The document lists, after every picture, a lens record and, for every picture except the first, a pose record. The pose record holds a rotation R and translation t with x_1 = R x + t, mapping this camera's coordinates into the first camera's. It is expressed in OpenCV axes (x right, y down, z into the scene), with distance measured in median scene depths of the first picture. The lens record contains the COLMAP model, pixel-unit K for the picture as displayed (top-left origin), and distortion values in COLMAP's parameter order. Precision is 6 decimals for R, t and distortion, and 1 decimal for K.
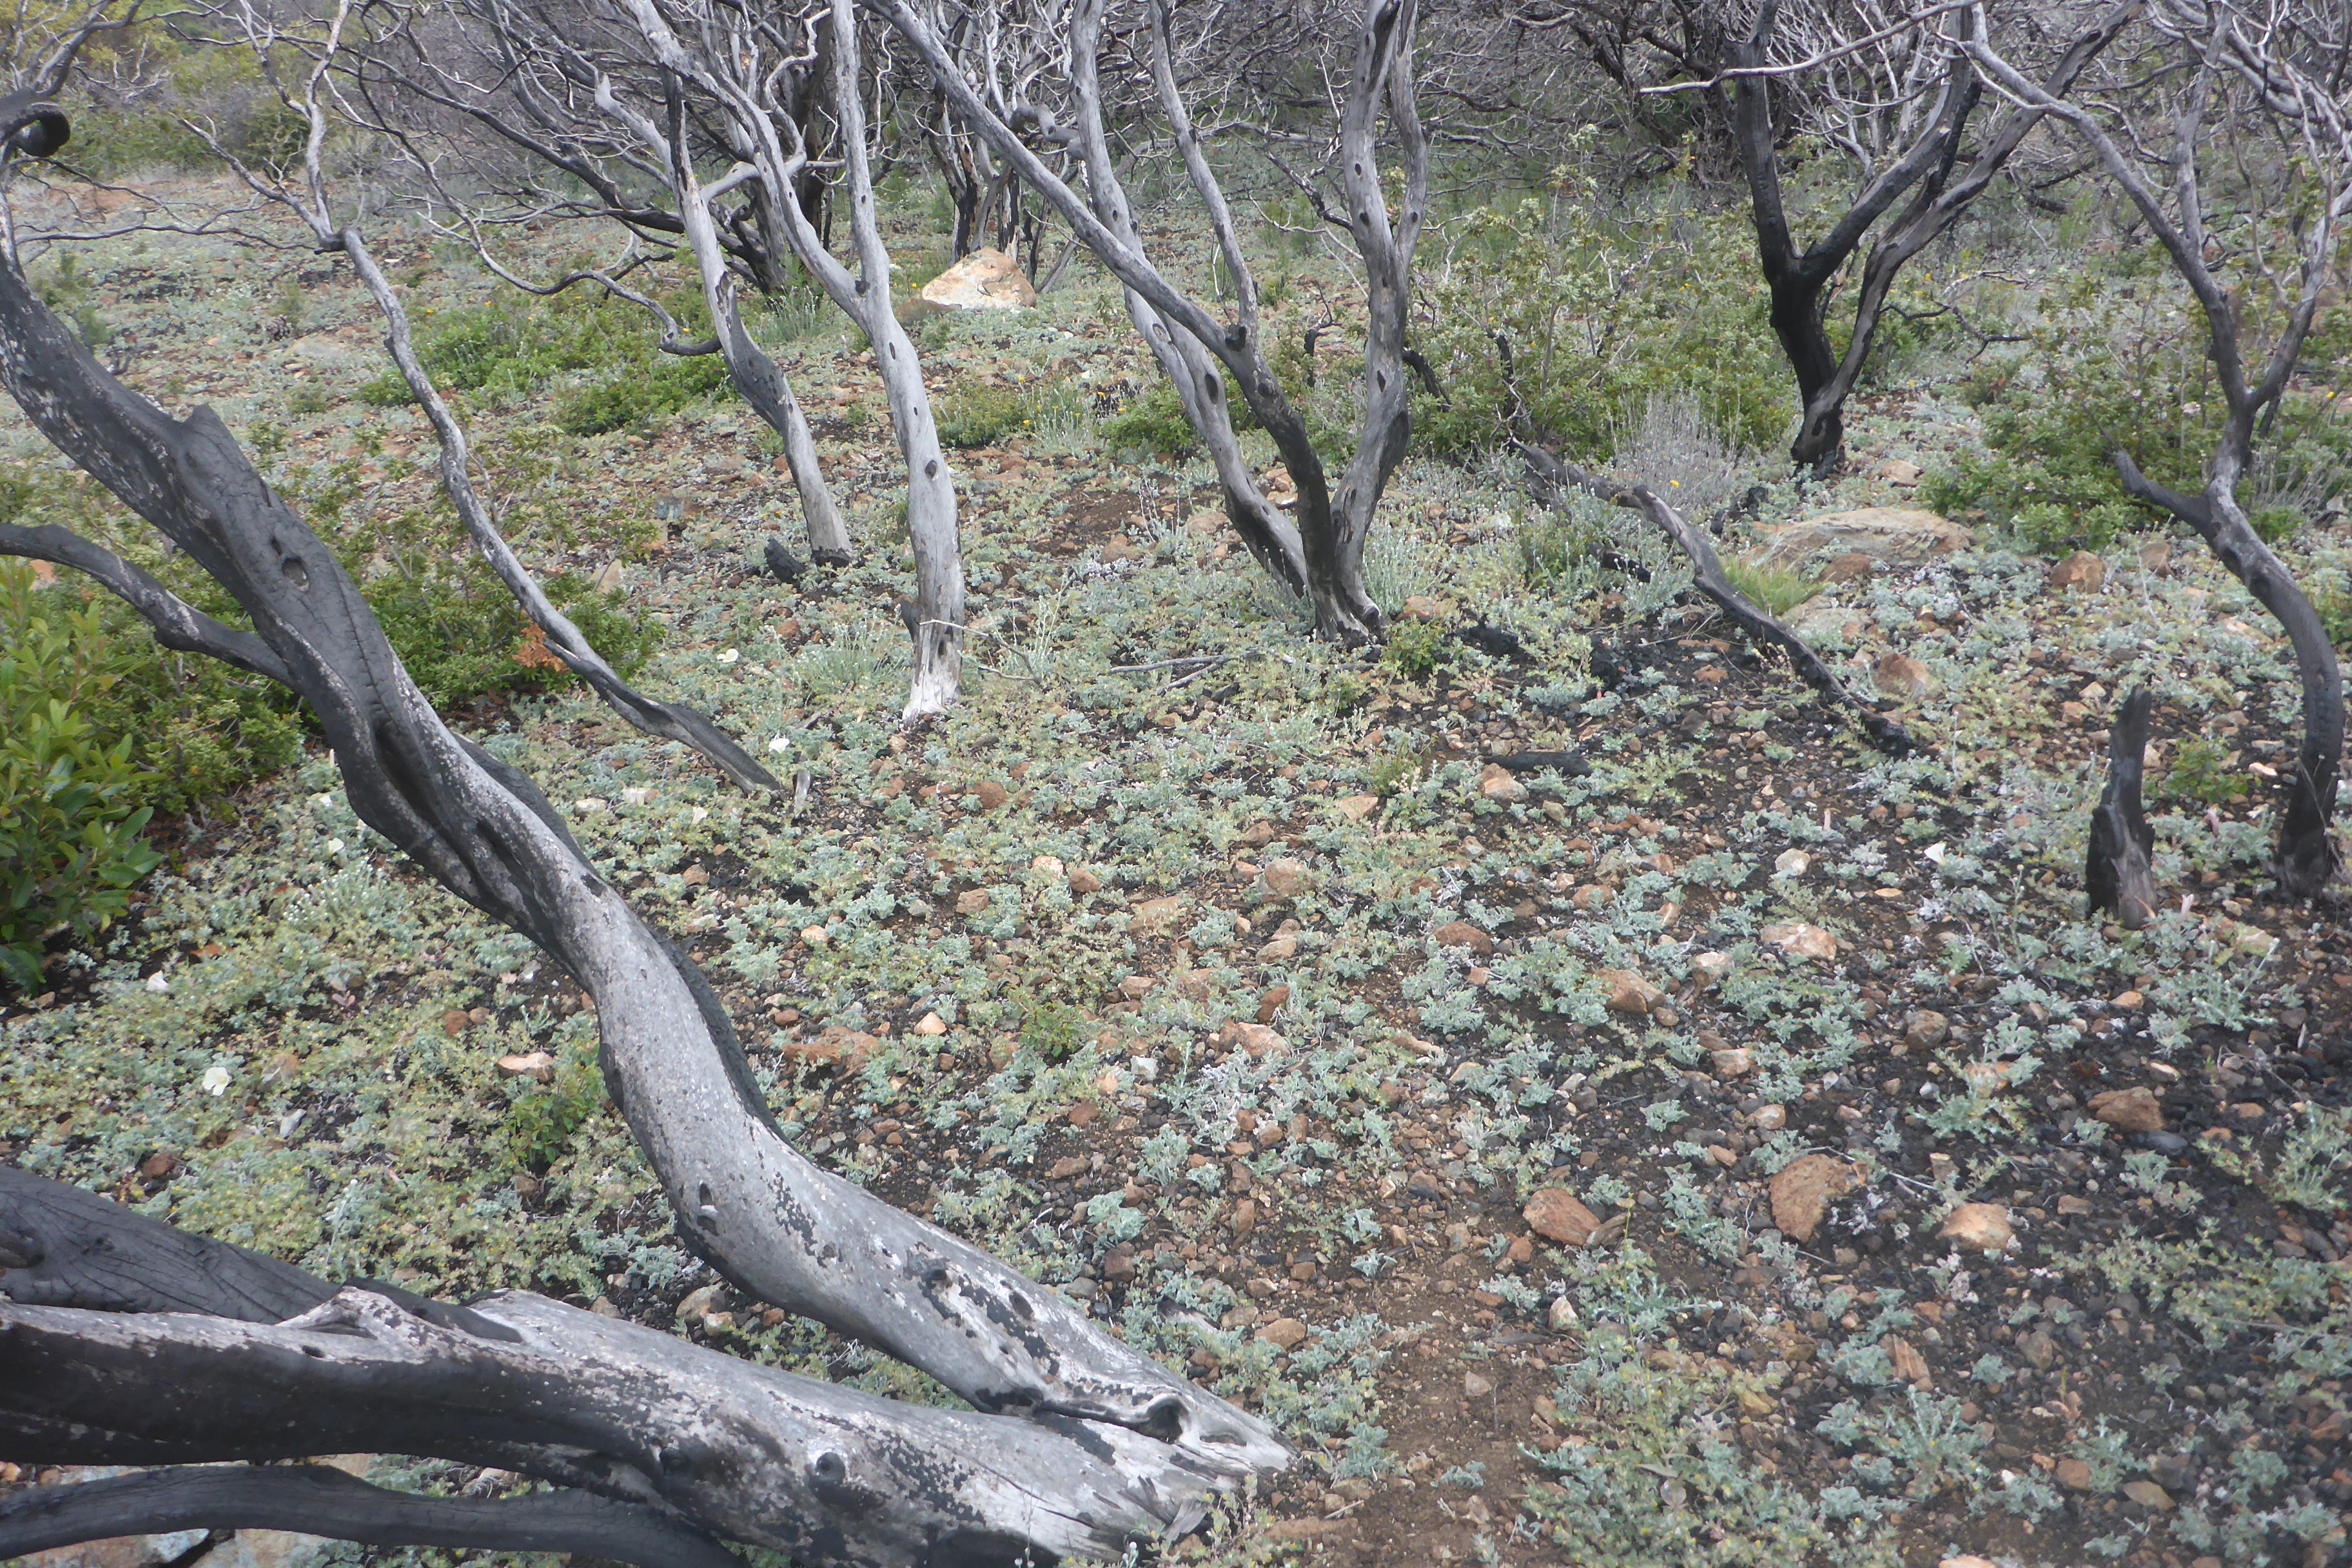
lens RADIAL K [[1967.3, 0, 1156.9], [0, 1967.3, 763.1], [0, 0, 1]] dist [-0.018868, -0.002310]
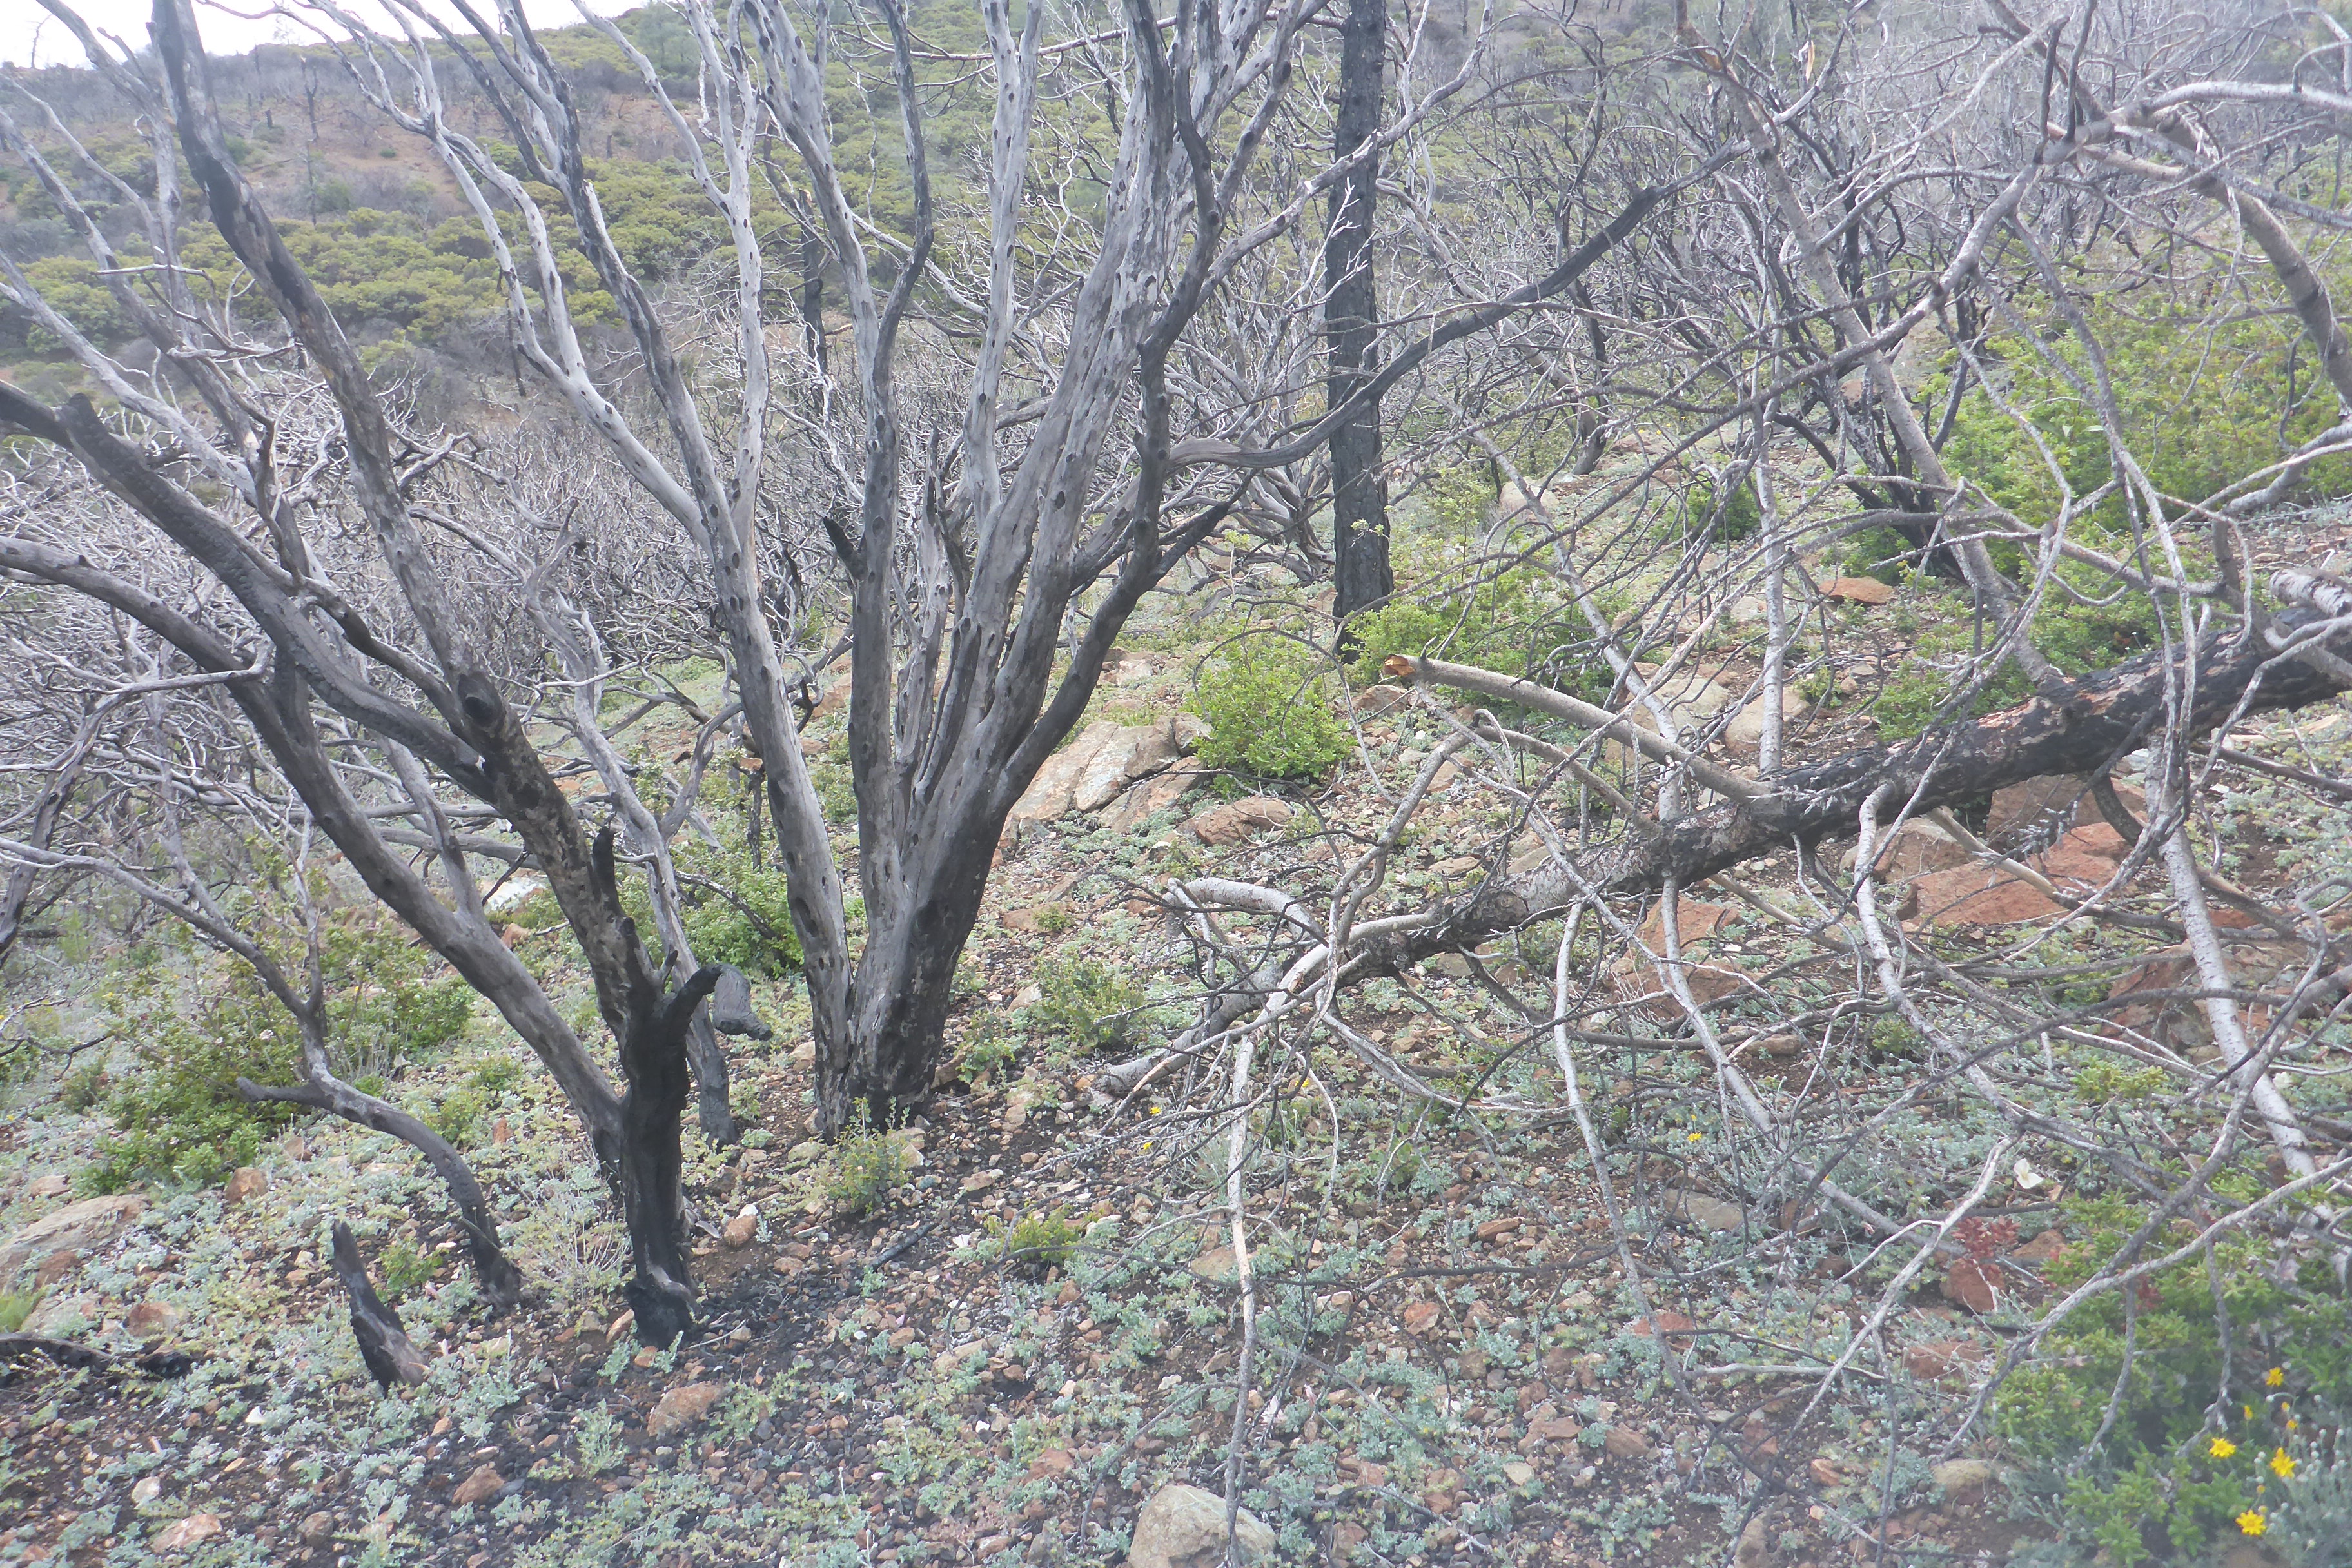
lens RADIAL K [[1967.3, 0, 1160.7], [0, 1967.3, 789.4], [0, 0, 1]] dist [-0.018868, -0.002310]
pose [[0.538558, -0.252485, 0.803870, -0.174494], [0.499272, 0.864147, -0.063073, 0.063946], [-0.678736, 0.435318, 0.591452, -0.268168]]
